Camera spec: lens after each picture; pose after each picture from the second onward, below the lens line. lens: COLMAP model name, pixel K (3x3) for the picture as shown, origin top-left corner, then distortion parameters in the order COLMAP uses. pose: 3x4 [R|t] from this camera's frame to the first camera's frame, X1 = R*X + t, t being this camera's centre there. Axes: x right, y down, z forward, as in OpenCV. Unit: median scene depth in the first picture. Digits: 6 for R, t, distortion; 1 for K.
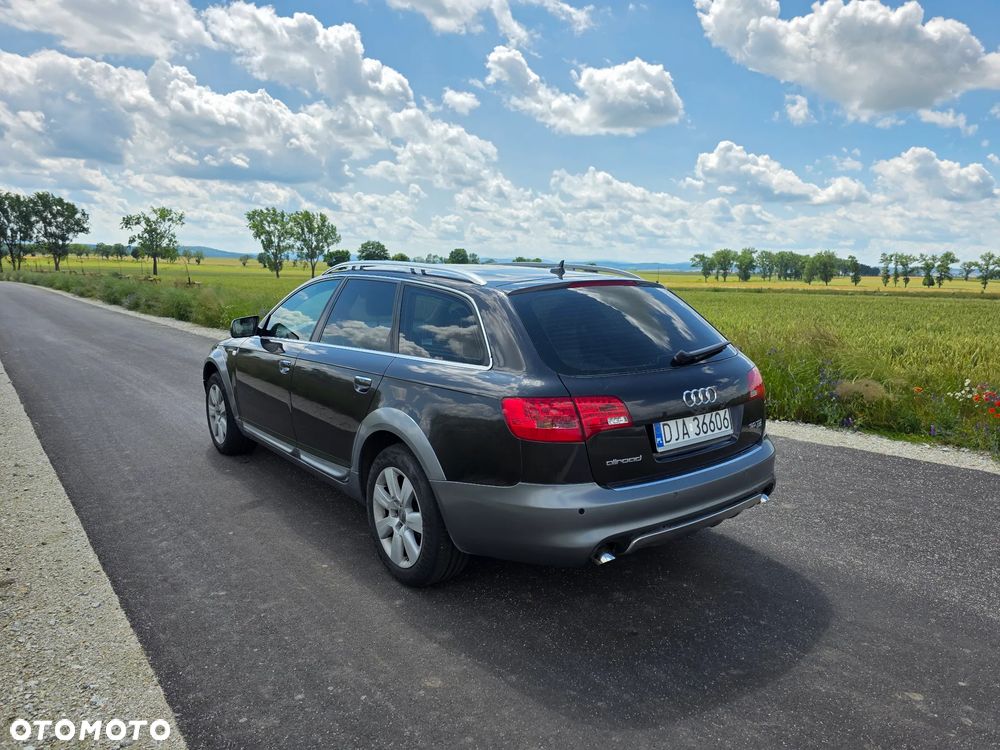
lens RADIAL K [[680.7, 0, 519.3], [0, 680.7, 379.3], [0, 0, 1]] dist [0.043504, -0.044313]
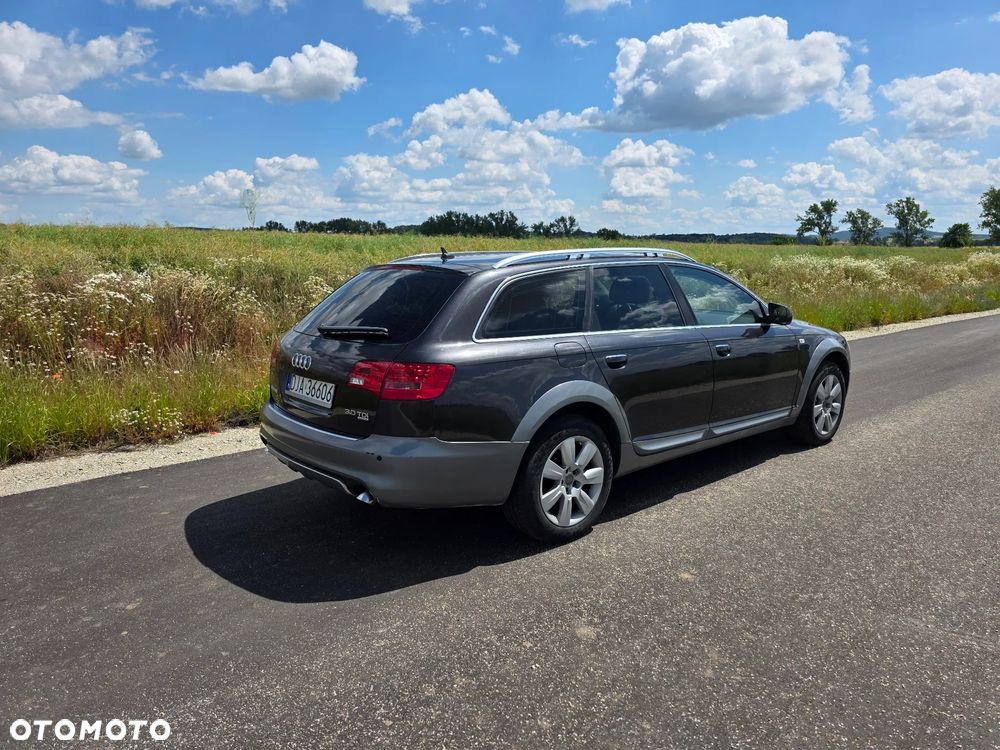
lens RADIAL K [[680.7, 0, 494.3], [0, 680.7, 380.3], [0, 0, 1]] dist [0.043504, -0.044313]
pose [[0.010820, 0.158721, -0.987264, 1.042046], [-0.151819, 0.976137, 0.155268, -0.127556], [0.988349, 0.148205, 0.034658, 0.930659]]
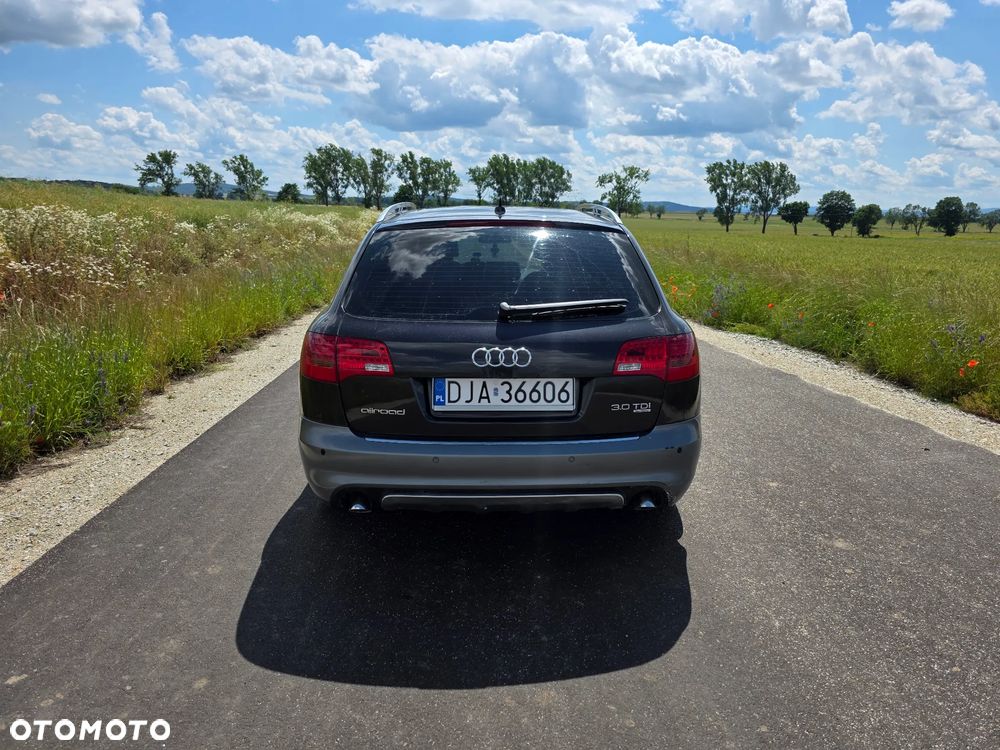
lens RADIAL K [[680.7, 0, 507.9], [0, 680.7, 378.1], [0, 0, 1]] dist [0.043504, -0.044313]
pose [[0.792068, 0.138507, -0.594512, 0.561665], [-0.100694, 0.990222, 0.096543, -0.022225], [0.602070, -0.016605, 0.798270, 0.238223]]
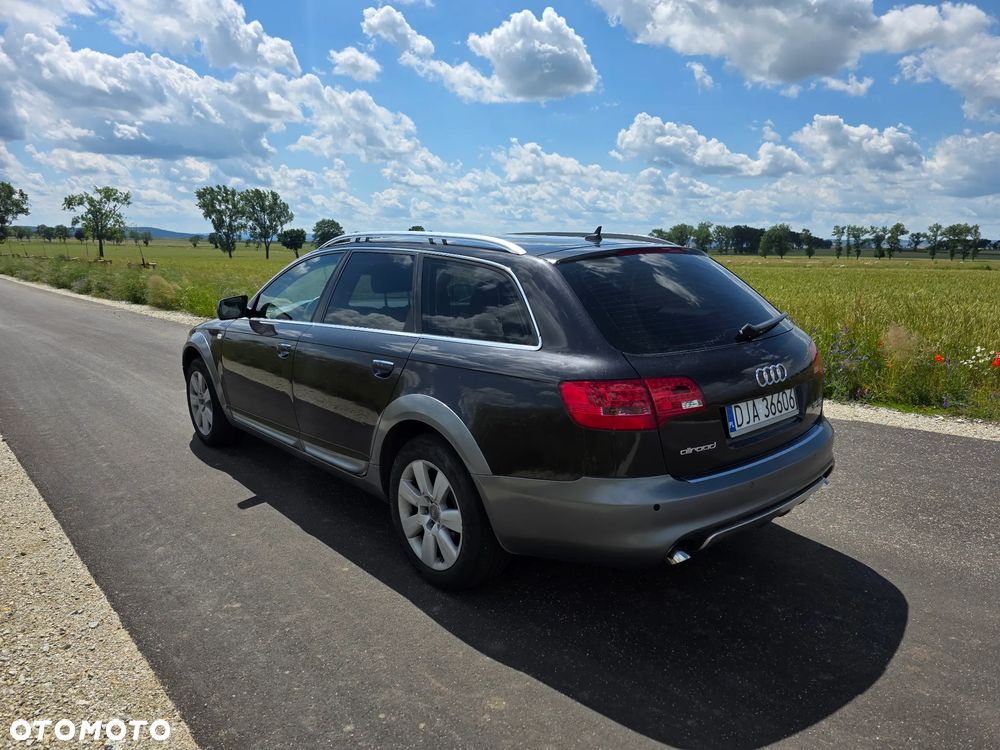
lens RADIAL K [[680.7, 0, 510.4], [0, 680.7, 383.2], [0, 0, 1]] dist [0.043504, -0.044313]
pose [[0.998761, -0.022580, 0.044341, -0.086784], [0.020893, 0.999053, 0.038158, -0.003710], [-0.045160, -0.037185, 0.998287, 0.080942]]
